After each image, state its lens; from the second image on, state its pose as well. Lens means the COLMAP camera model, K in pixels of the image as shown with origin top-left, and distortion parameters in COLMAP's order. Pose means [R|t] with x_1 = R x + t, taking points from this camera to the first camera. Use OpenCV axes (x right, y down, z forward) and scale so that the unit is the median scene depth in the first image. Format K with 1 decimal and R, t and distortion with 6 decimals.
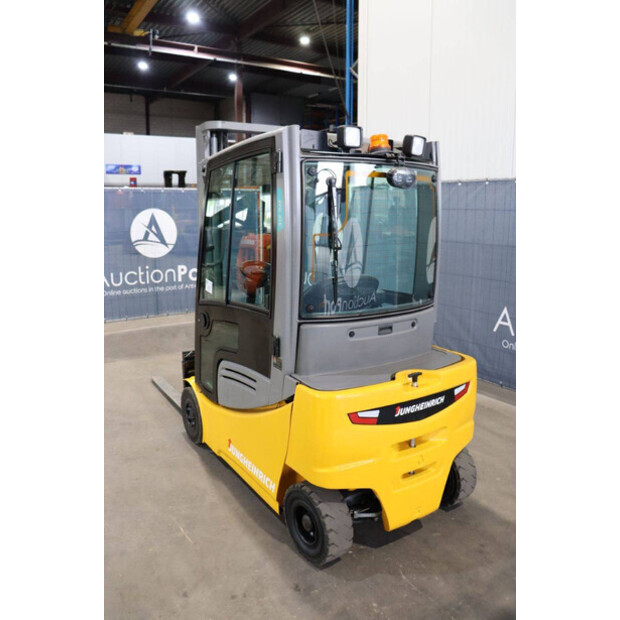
lens RADIAL K [[508.6, 0, 310.0], [0, 508.6, 310.0], [0, 0, 1]] dist [-0.181927, 0.180167]
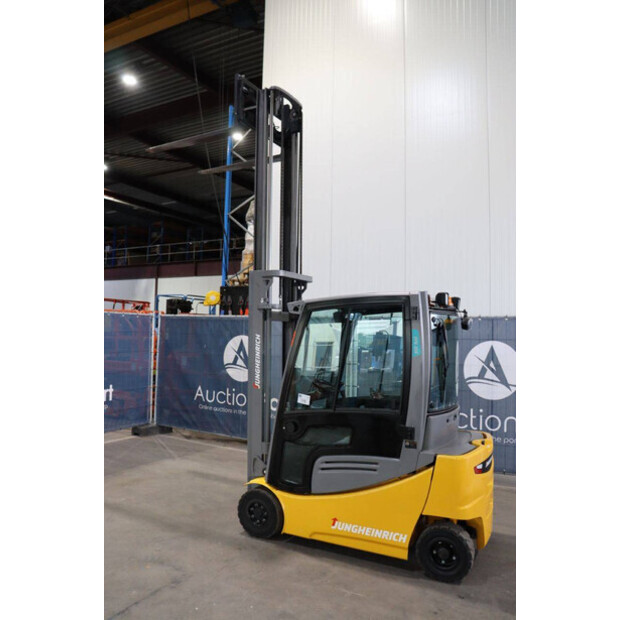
lens RADIAL K [[508.6, 0, 310.0], [0, 508.6, 310.0], [0, 0, 1]] dist [-0.181927, 0.180167]
pose [[0.870451, 0.039470, 0.490670, -1.047180], [0.076390, 0.973874, -0.213856, 0.010873], [-0.486292, 0.223633, 0.844694, -0.174645]]
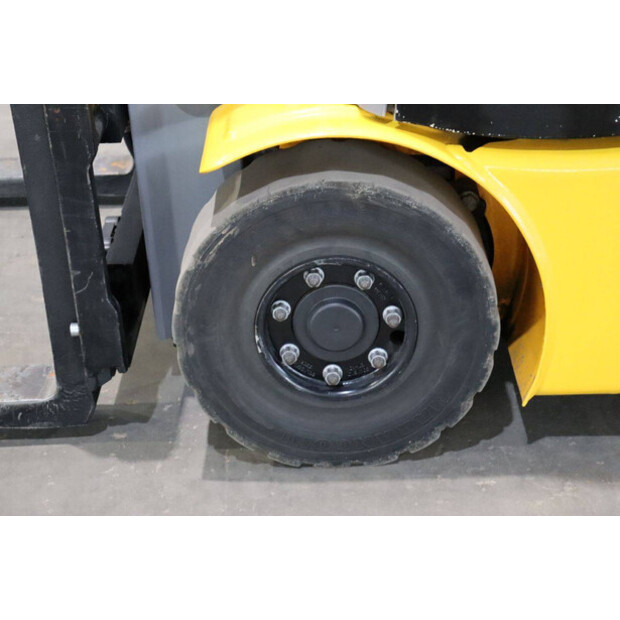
lens RADIAL K [[1448.6, 0, 310.0], [0, 1448.6, 310.0], [0, 0, 1]] dist [0.429774, -0.037629]
pose [[0.532668, -0.400393, 0.745620, -0.915568], [0.204915, 0.915812, 0.345394, 0.040465], [-0.821142, -0.031192, 0.569871, 1.066352]]
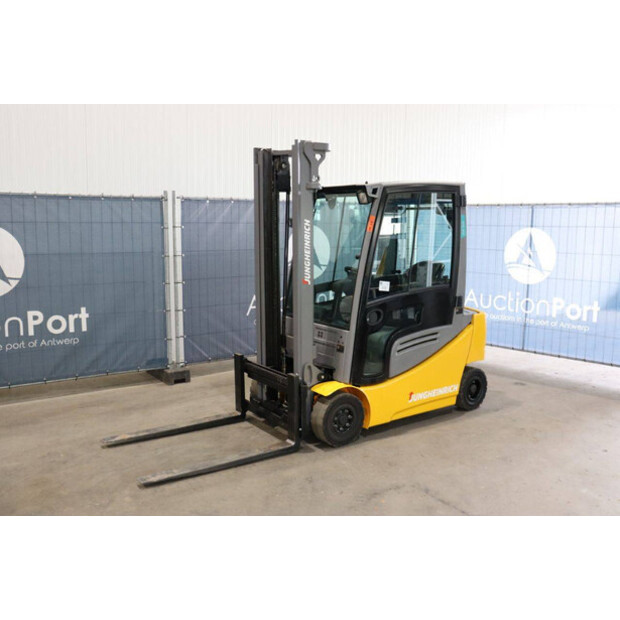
lens RADIAL K [[590.5, 0, 314.6], [0, 590.5, 308.7], [0, 0, 1]] dist [-0.078314, 0.012899]
pose [[-0.057193, -0.140554, 0.988420, -2.091035], [0.186857, 0.971038, 0.148895, -0.308190], [-0.980721, 0.193209, -0.029273, 1.557182]]
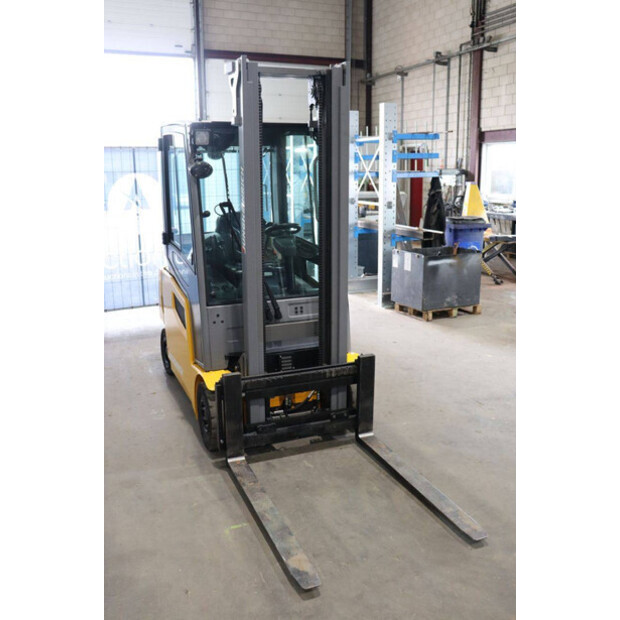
lens RADIAL K [[601.0, 0, 310.0], [0, 601.0, 310.0], [0, 0, 1]] dist [-0.119617, 0.167775]
pose [[-0.986202, -0.033029, 0.162218, -0.481497], [0.036792, 0.911660, 0.409296, -0.579020], [-0.161406, 0.409617, -0.897865, 2.905548]]
